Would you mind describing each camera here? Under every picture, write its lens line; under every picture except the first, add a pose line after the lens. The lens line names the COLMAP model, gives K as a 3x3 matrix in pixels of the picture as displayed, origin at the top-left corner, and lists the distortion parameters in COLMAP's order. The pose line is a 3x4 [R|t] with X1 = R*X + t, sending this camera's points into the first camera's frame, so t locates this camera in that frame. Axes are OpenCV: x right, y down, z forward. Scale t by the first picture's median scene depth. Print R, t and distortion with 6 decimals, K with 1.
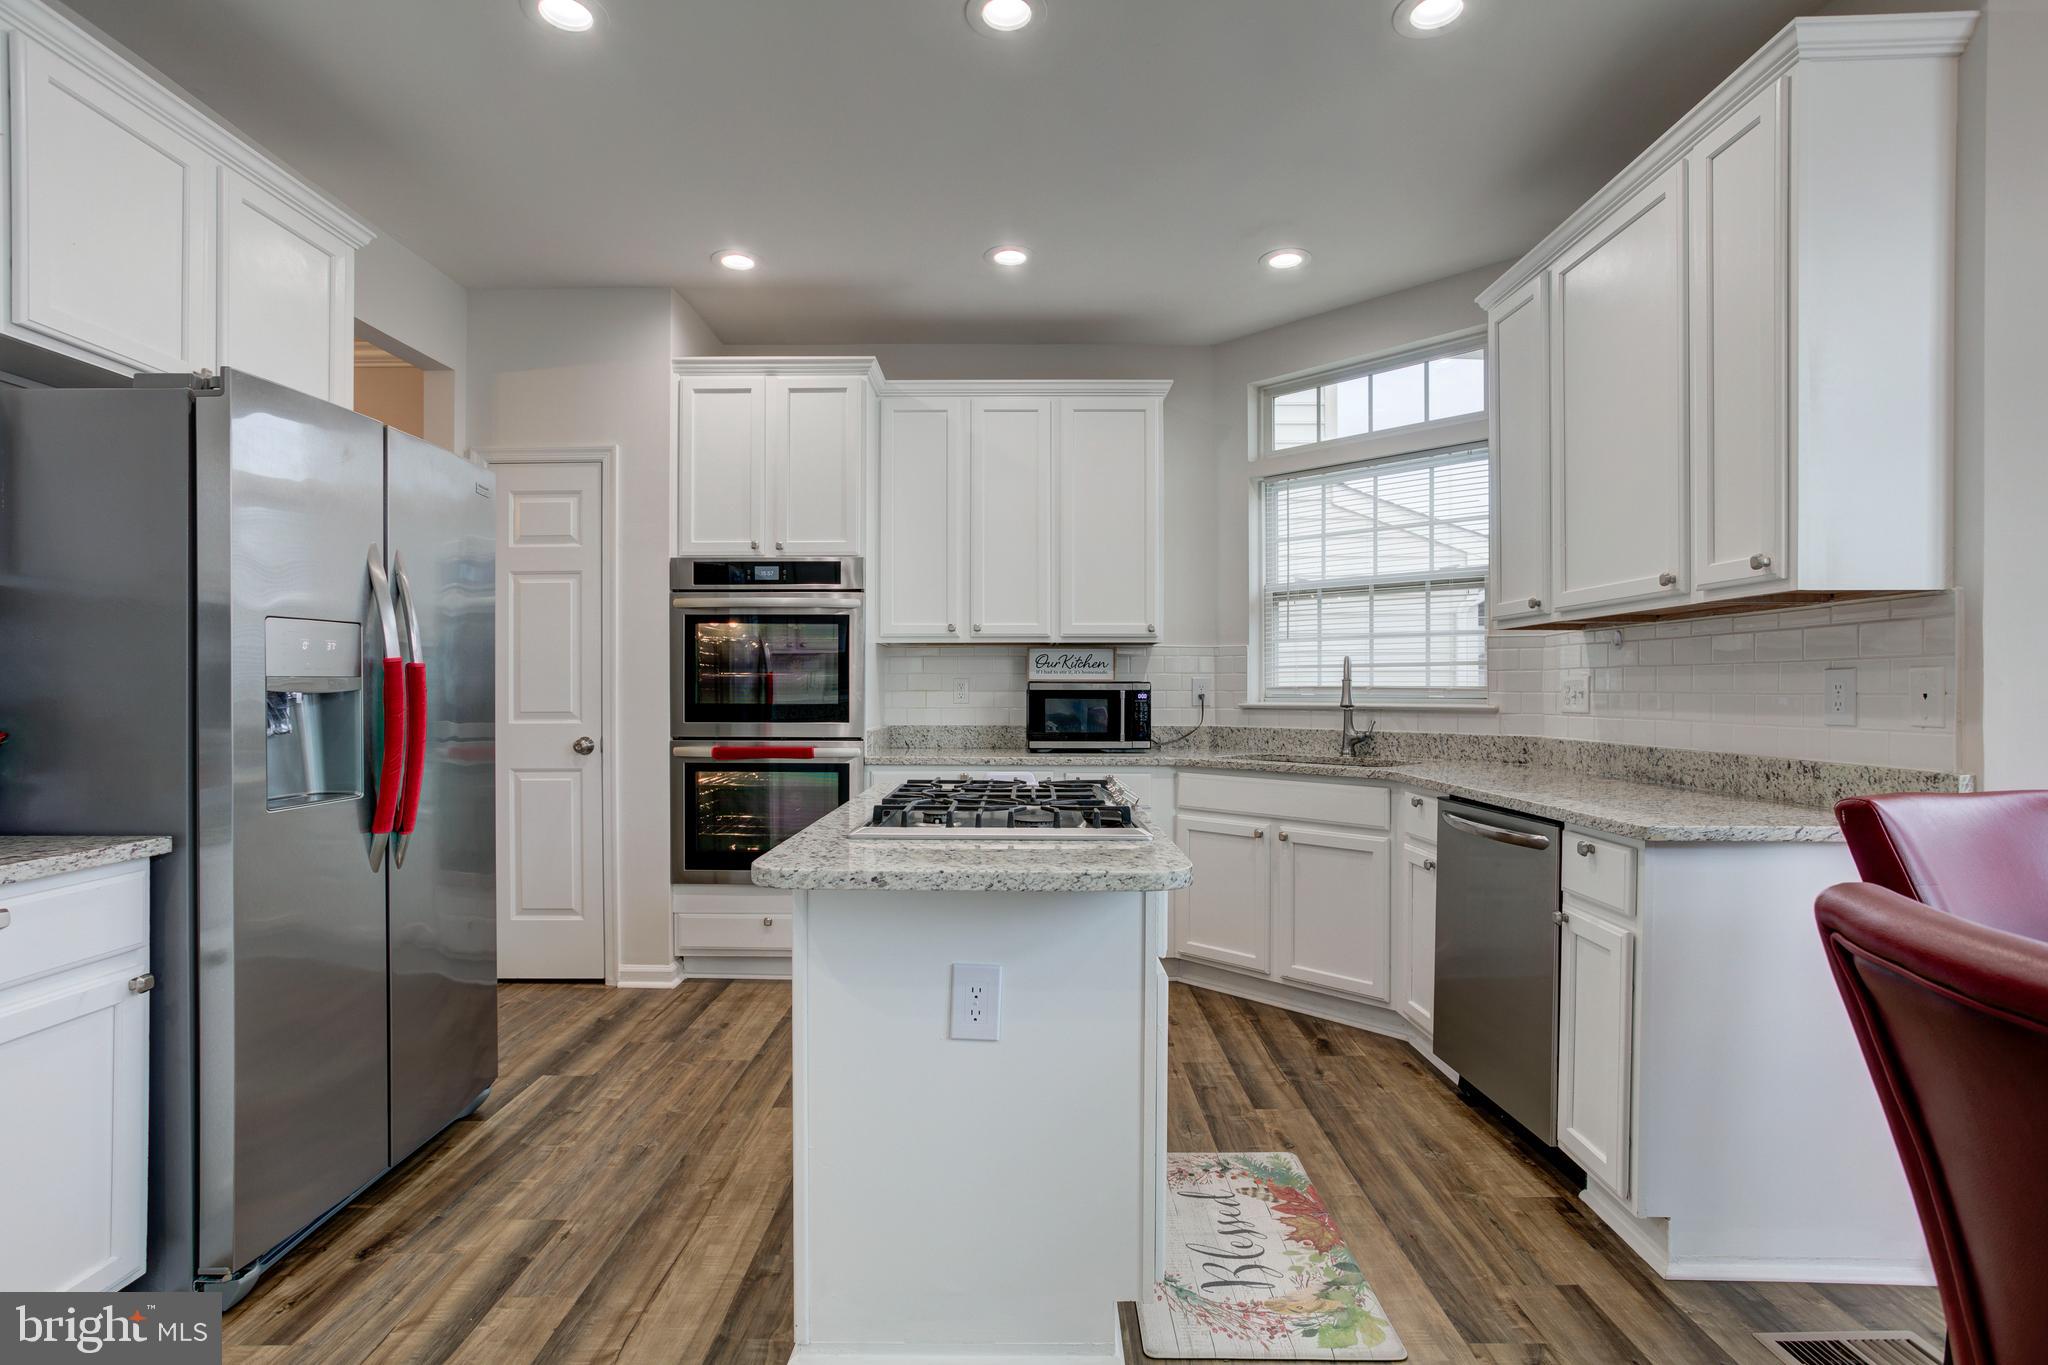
lens RADIAL K [[999.1, 0, 1024.0], [0, 999.1, 682.5], [0, 0, 1]] dist [-0.055545, 0.039328]
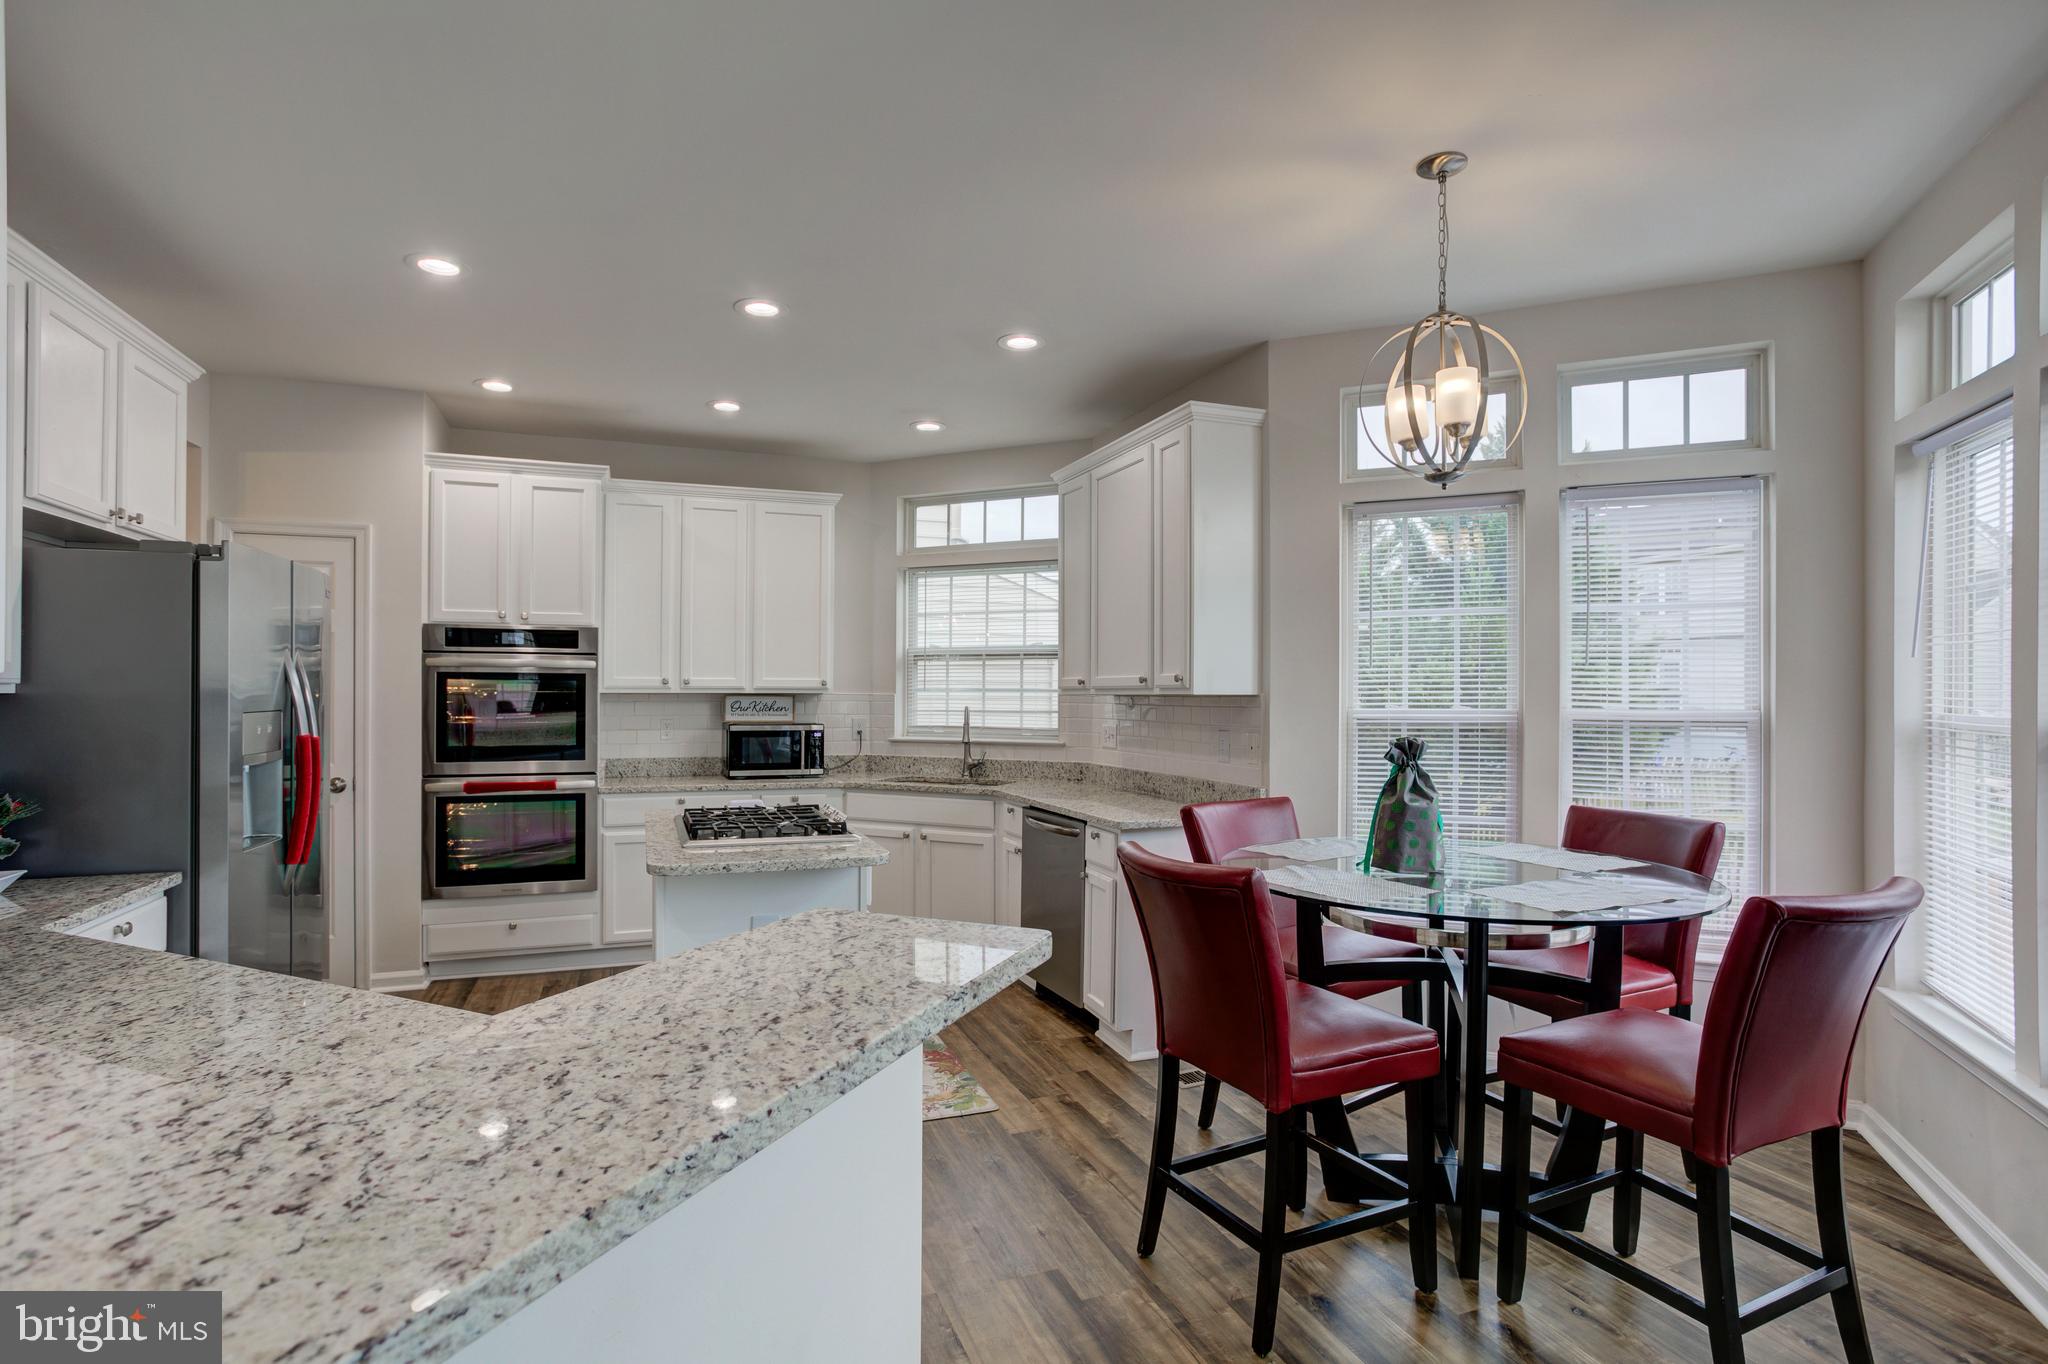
lens RADIAL K [[1008.9, 0, 1028.0], [0, 1008.9, 680.8], [0, 0, 1]] dist [-0.049988, 0.033978]
pose [[0.929714, 0.008268, 0.368189, -0.127116], [-0.006471, 0.999960, -0.006116, -0.057541], [-0.368225, 0.003304, 0.929731, -0.379508]]
